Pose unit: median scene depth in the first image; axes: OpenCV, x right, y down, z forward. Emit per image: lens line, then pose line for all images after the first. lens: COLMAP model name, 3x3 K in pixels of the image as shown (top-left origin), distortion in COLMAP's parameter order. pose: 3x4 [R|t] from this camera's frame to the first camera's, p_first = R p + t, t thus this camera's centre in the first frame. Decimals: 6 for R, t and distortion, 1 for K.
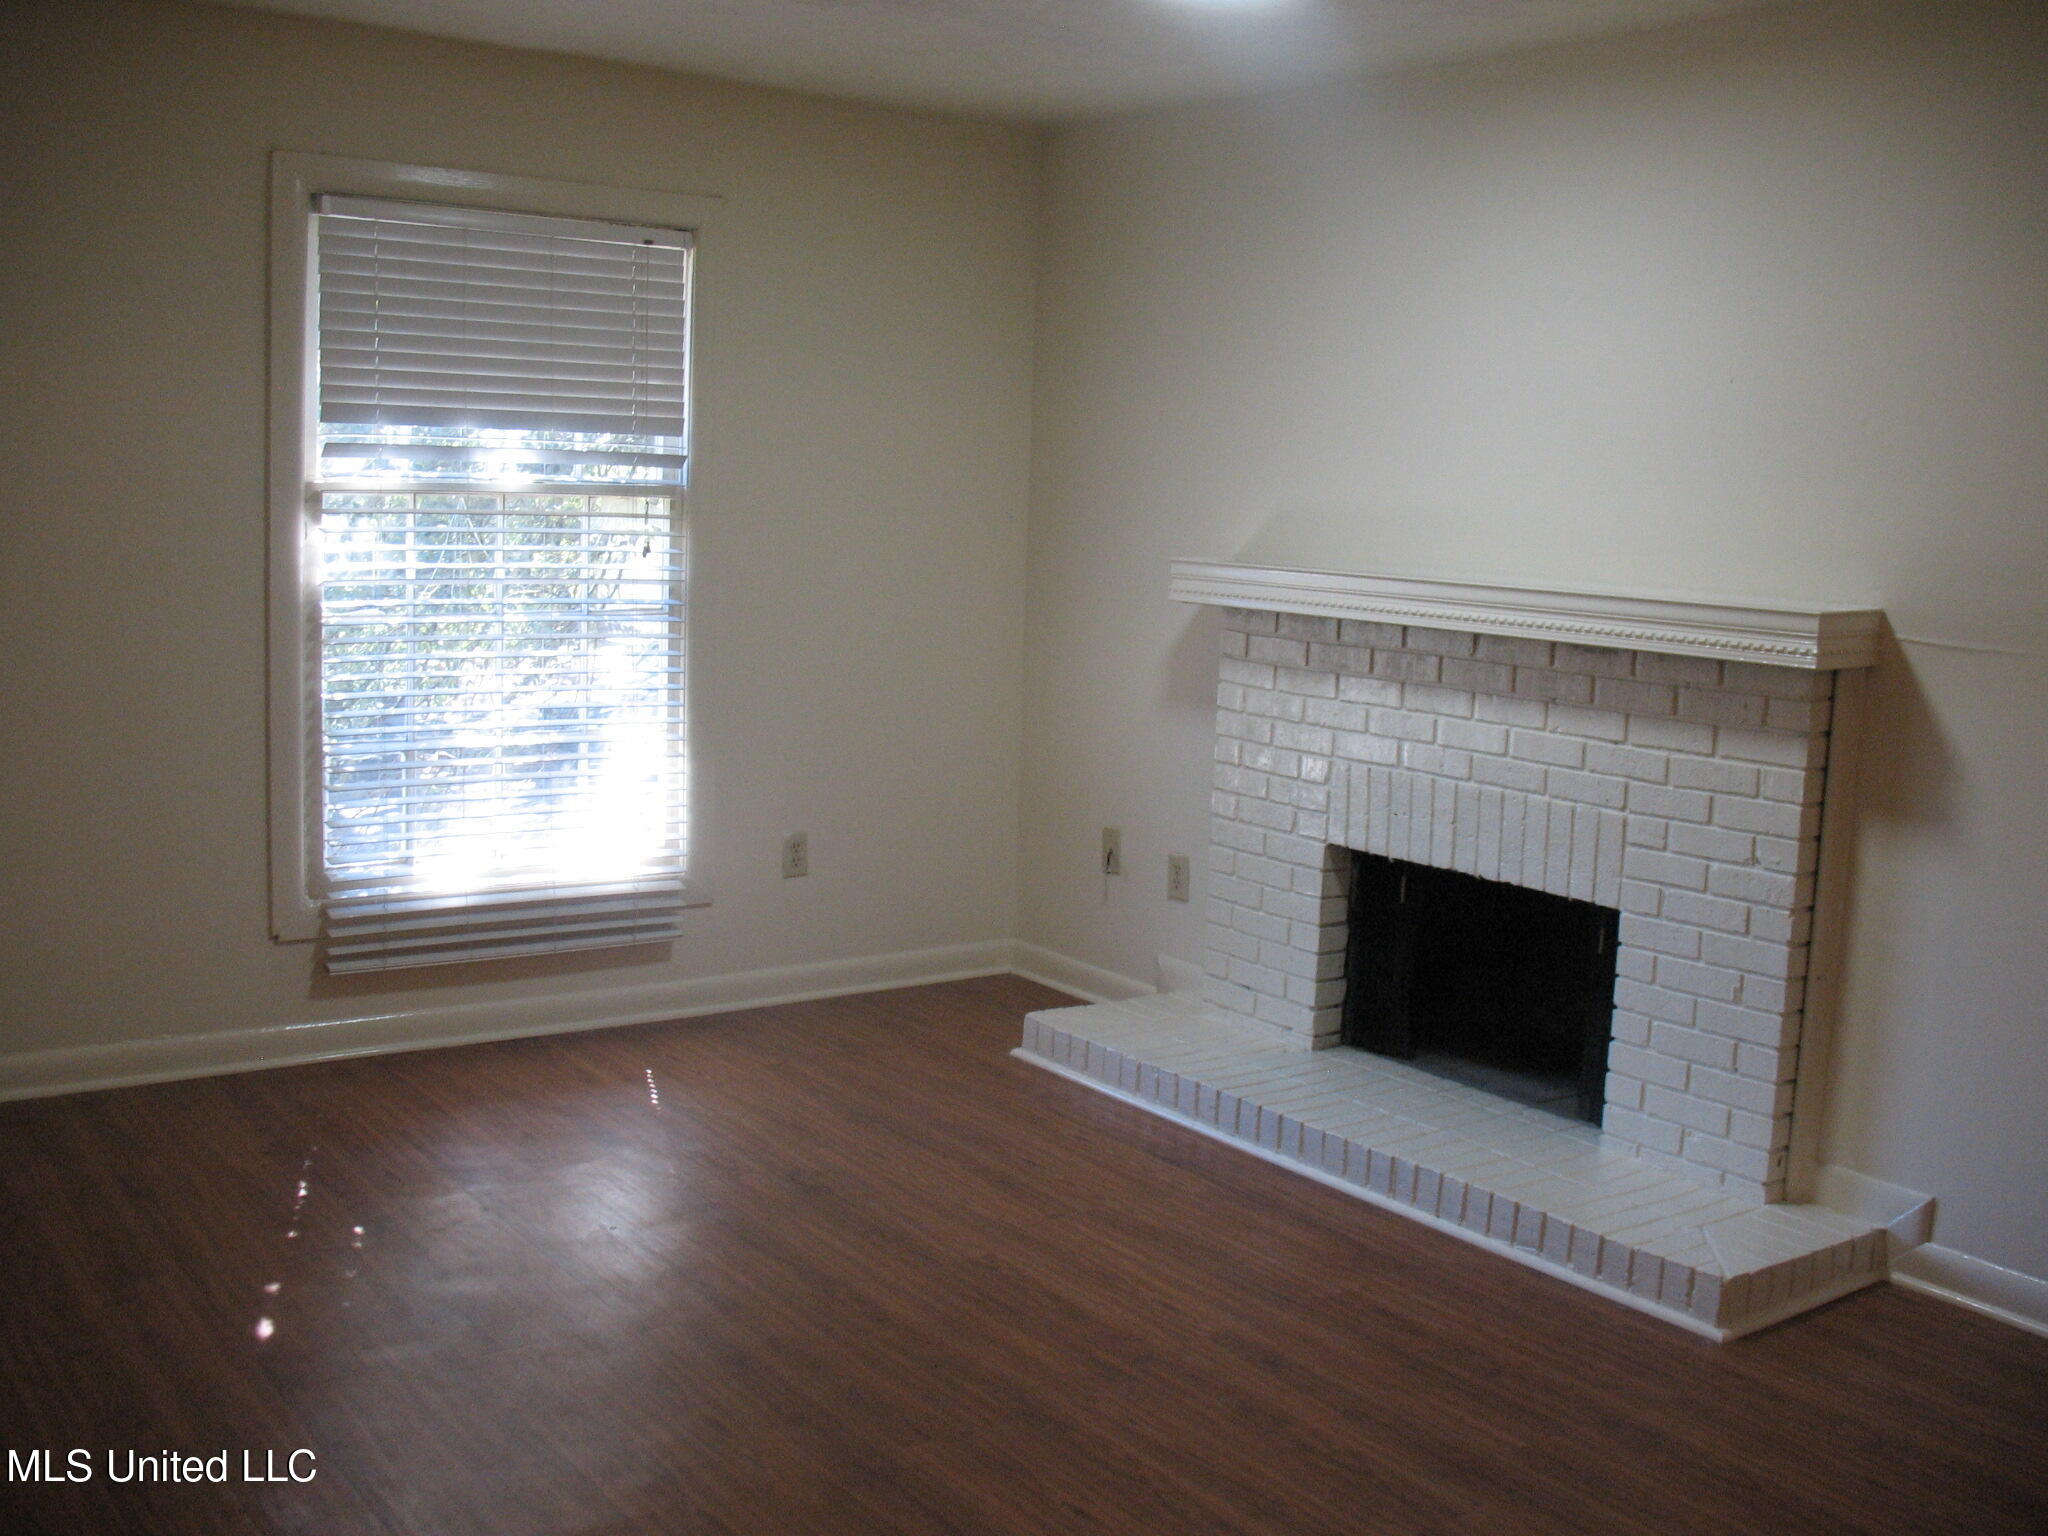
lens RADIAL K [[2122.1, 0, 1024.0], [0, 2122.1, 768.0], [0, 0, 1]] dist [-0.181763, 0.190198]
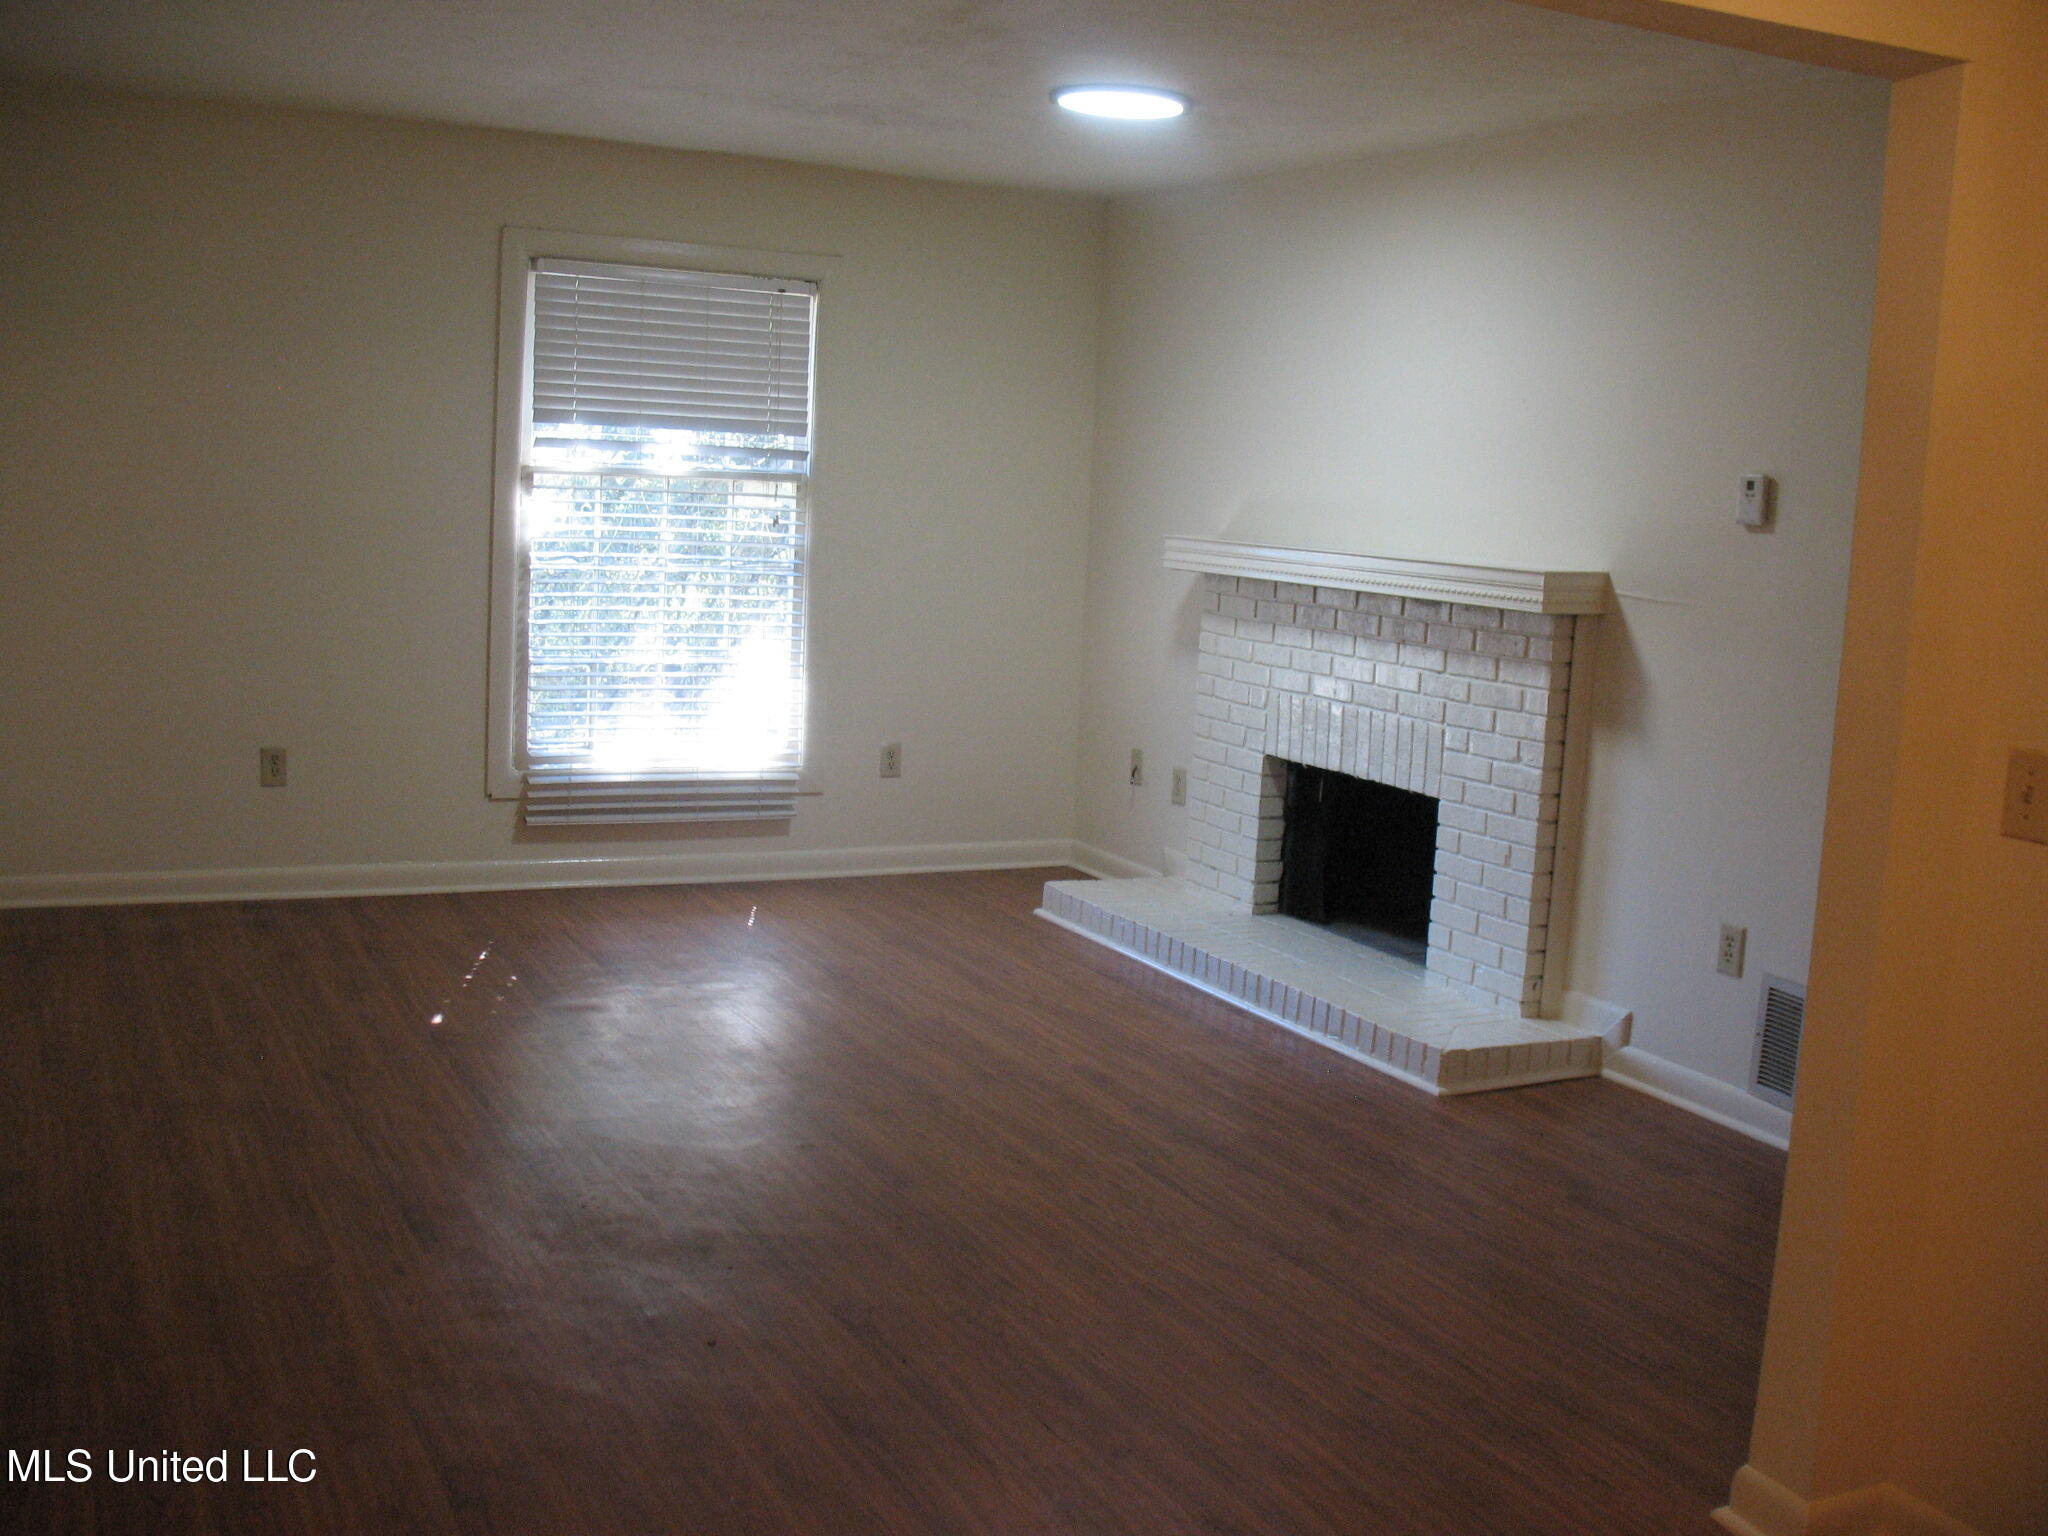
lens RADIAL K [[2122.1, 0, 1024.0], [0, 2122.1, 768.0], [0, 0, 1]] dist [-0.181763, 0.190198]
pose [[0.987394, 0.035669, -0.154210, 0.202232], [-0.036472, 0.999332, -0.002382, 0.053737], [0.154022, 0.007976, 0.988035, -0.317506]]
